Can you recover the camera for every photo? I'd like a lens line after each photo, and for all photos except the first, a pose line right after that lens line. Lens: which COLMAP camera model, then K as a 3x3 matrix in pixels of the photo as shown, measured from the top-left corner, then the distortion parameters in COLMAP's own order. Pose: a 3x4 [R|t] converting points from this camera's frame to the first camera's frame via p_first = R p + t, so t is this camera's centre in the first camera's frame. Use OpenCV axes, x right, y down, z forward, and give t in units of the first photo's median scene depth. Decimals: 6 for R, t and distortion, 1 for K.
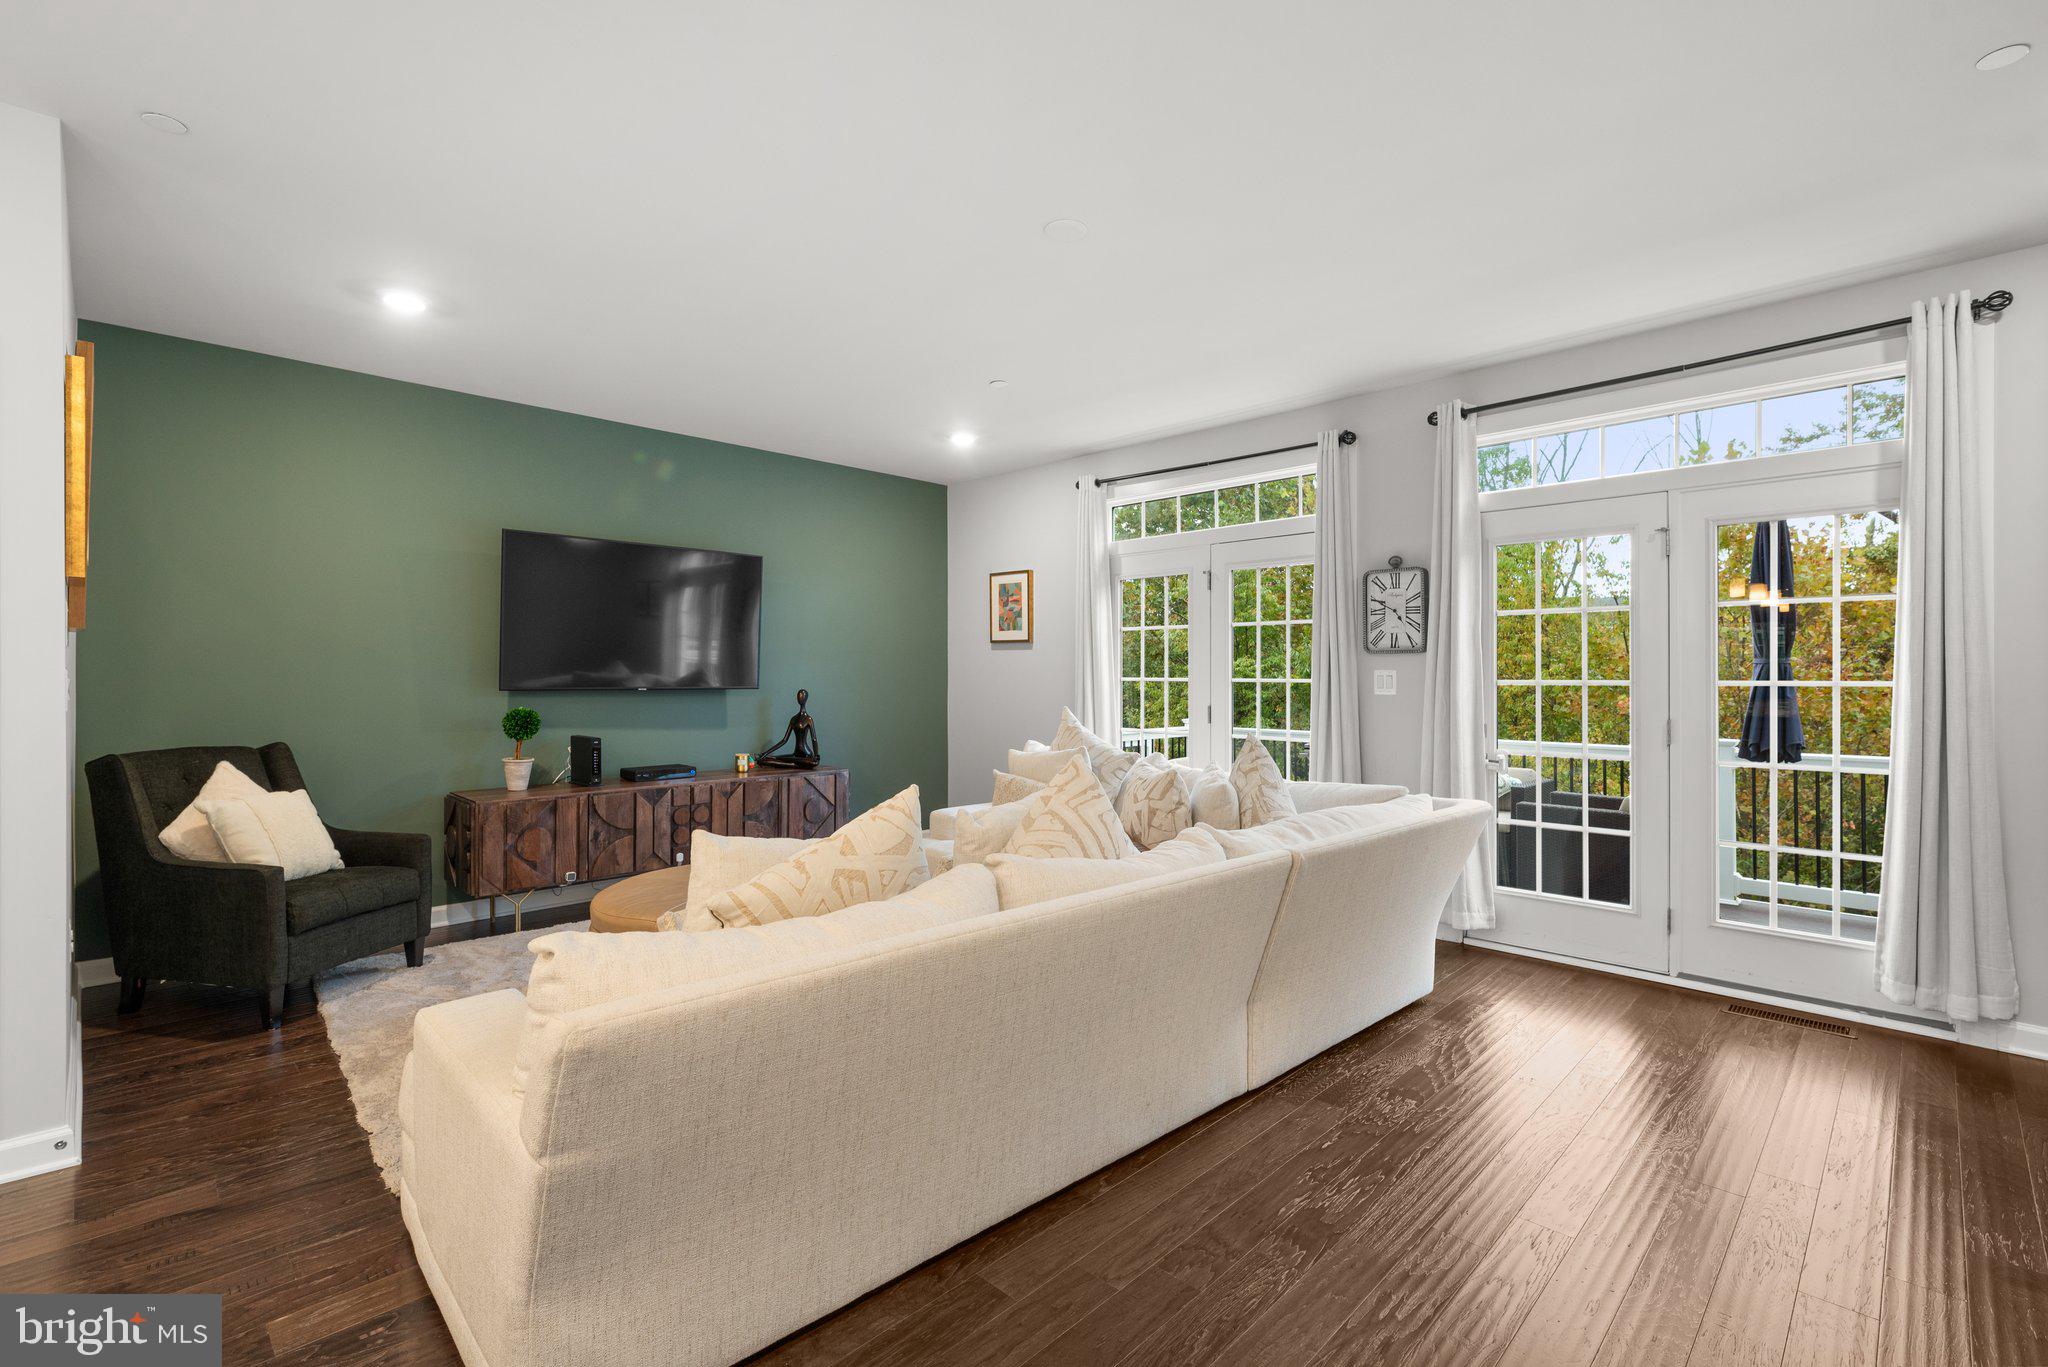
lens RADIAL K [[926.3, 0, 1025.7], [0, 926.3, 672.8], [0, 0, 1]] dist [0.008213, 0.000333]
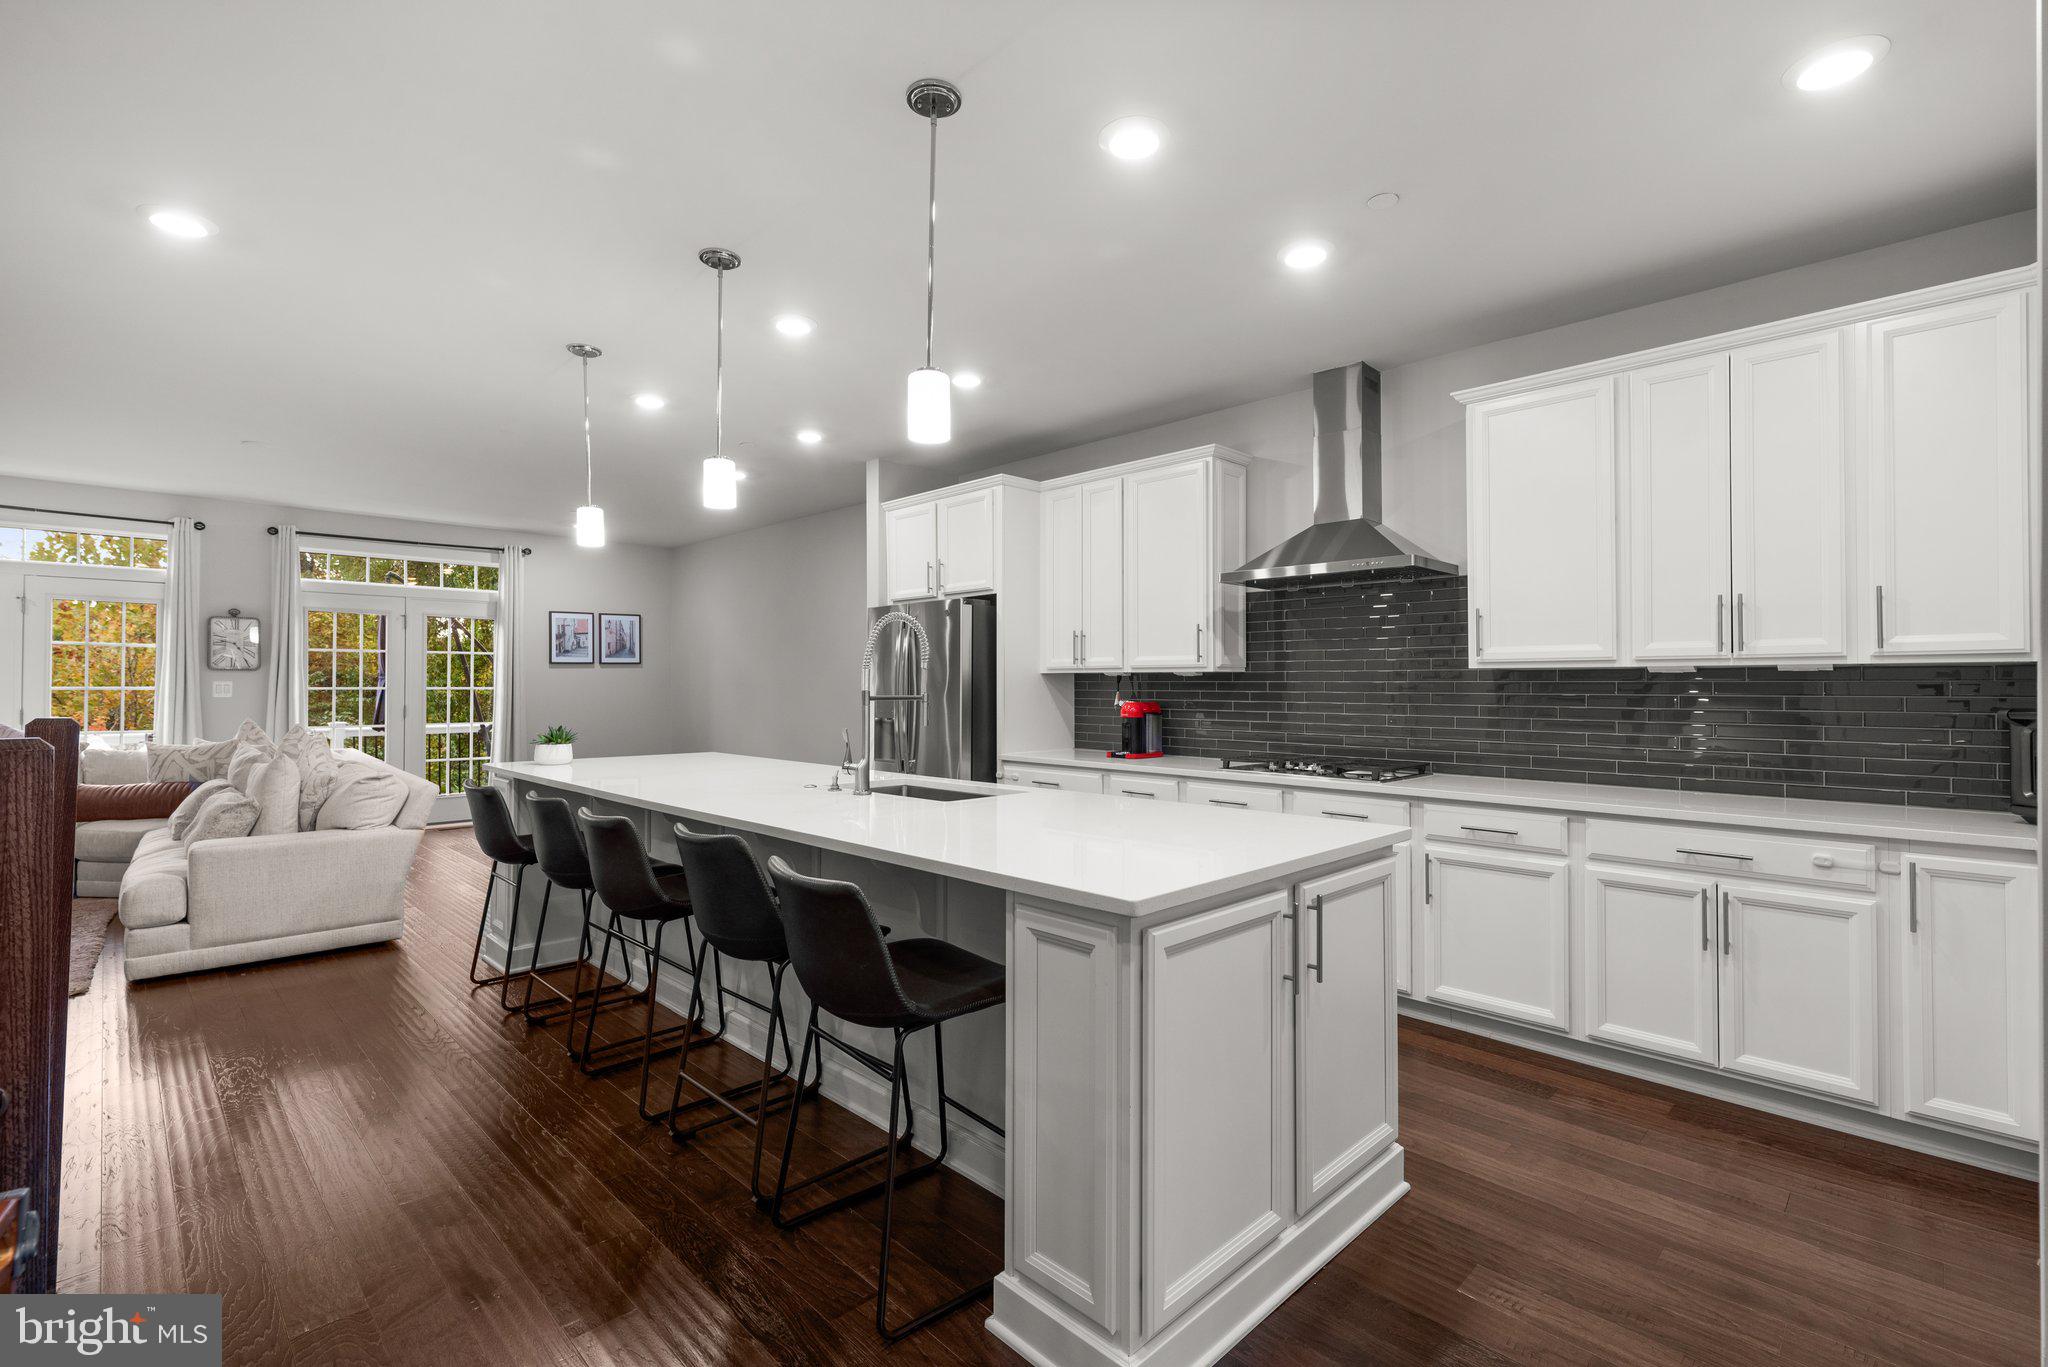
lens RADIAL K [[917.0, 0, 1019.2], [0, 917.0, 680.6], [0, 0, 1]] dist [0.003094, 0.000585]
pose [[-0.000303, 0.007072, 0.999975, -1.138365], [-0.000653, 0.999975, -0.007072, 0.006051], [-1.000000, -0.000655, -0.000299, -0.322757]]
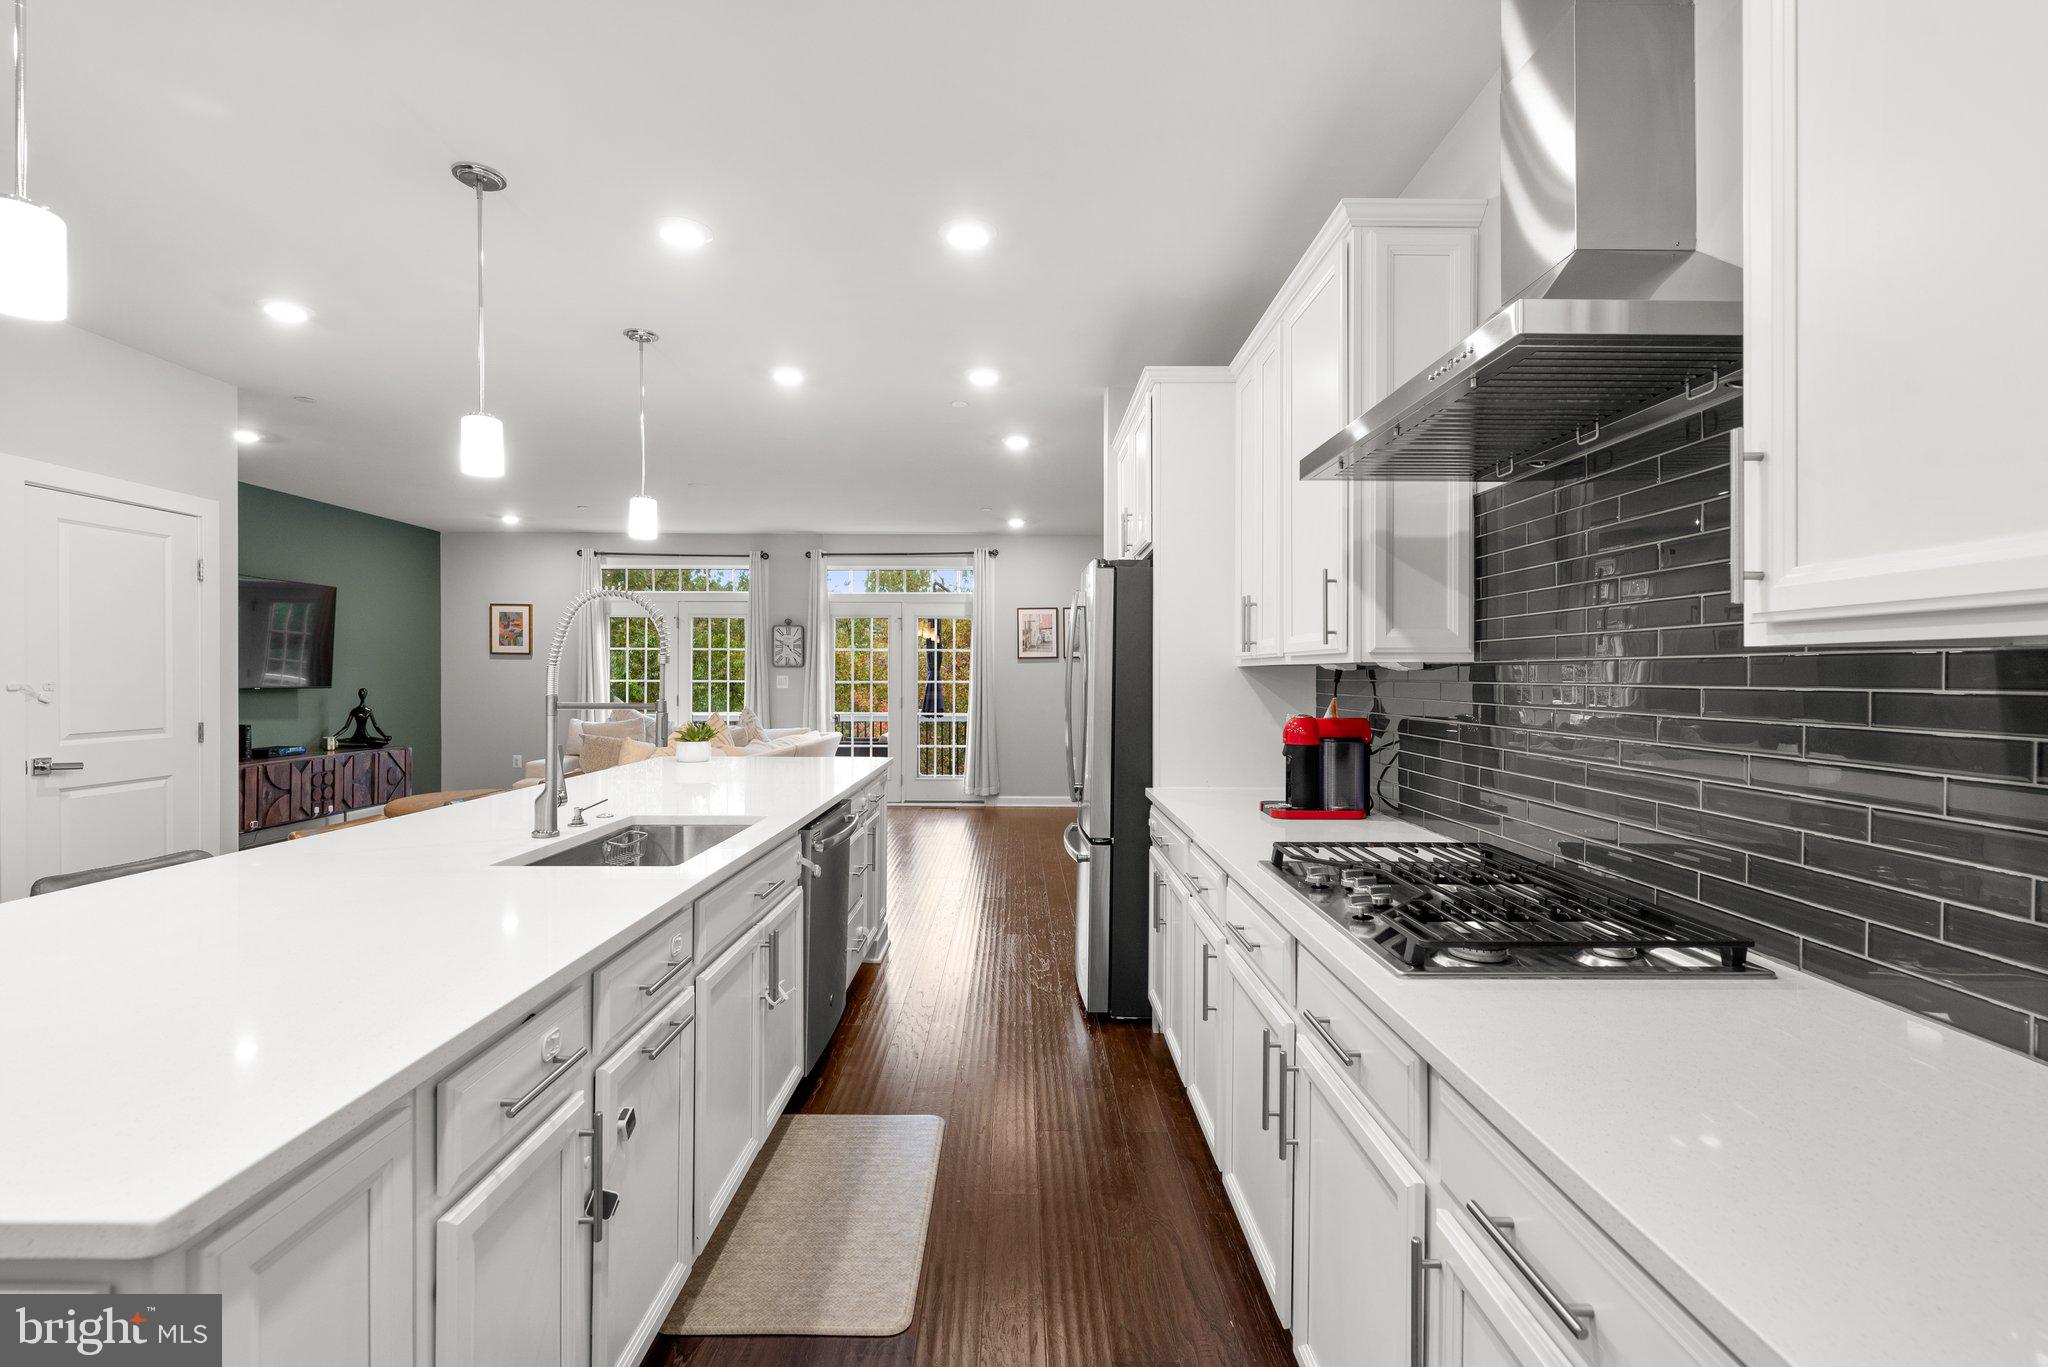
lens RADIAL K [[917.0, 0, 1019.2], [0, 917.0, 680.6], [0, 0, 1]] dist [0.003094, 0.000585]
pose [[0.699456, 0.000750, 0.714676, -0.653424], [-0.004730, 0.999982, 0.003581, -0.001963], [-0.714660, -0.005885, 0.699447, -0.724372]]
